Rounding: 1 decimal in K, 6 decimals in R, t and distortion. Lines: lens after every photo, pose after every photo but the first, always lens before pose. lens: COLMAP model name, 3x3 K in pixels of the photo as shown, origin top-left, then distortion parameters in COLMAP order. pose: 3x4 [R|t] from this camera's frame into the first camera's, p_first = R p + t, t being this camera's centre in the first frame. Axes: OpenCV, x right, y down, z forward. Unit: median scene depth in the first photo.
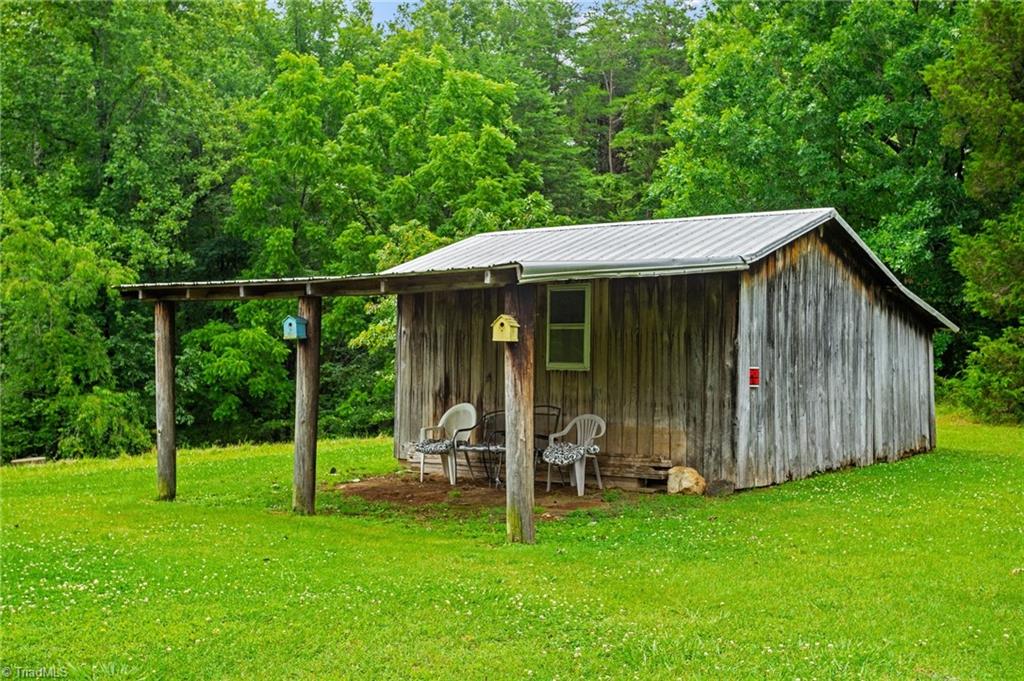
lens RADIAL K [[1155.0, 0, 511.9], [0, 1155.0, 341.0], [0, 0, 1]] dist [0.004023, 0.000000]
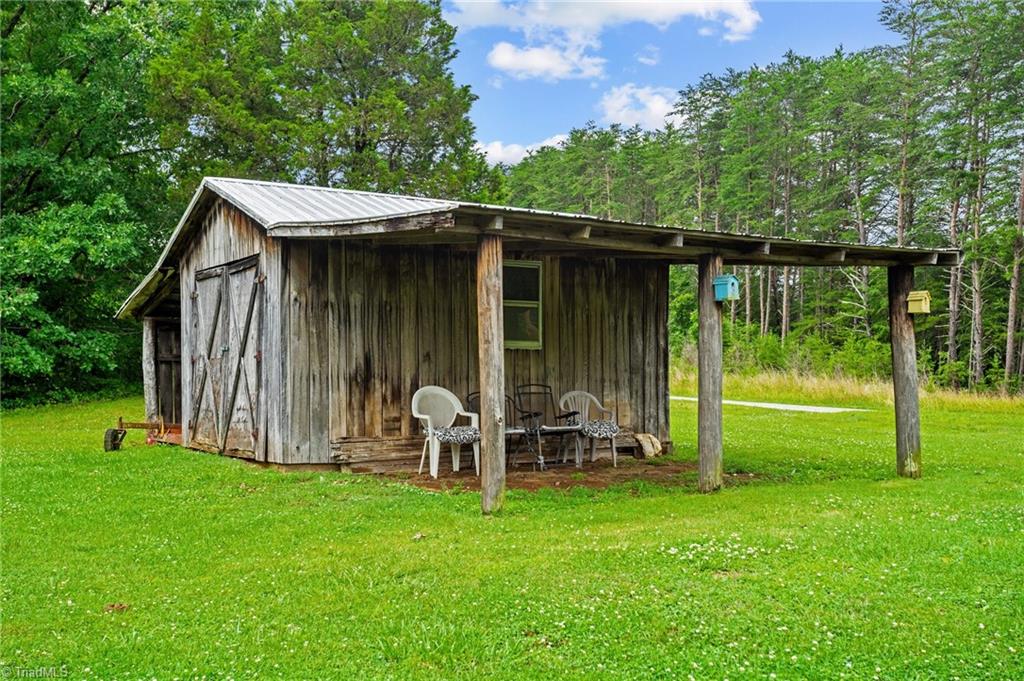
lens RADIAL K [[1173.6, 0, 511.9], [0, 1173.6, 342.7], [0, 0, 1]] dist [-0.001841, 0.000000]
pose [[0.264182, 0.026921, 0.964097, -0.963469], [-0.007299, 0.999638, -0.025913, 0.048774], [-0.964445, -0.000192, 0.264283, 0.791037]]
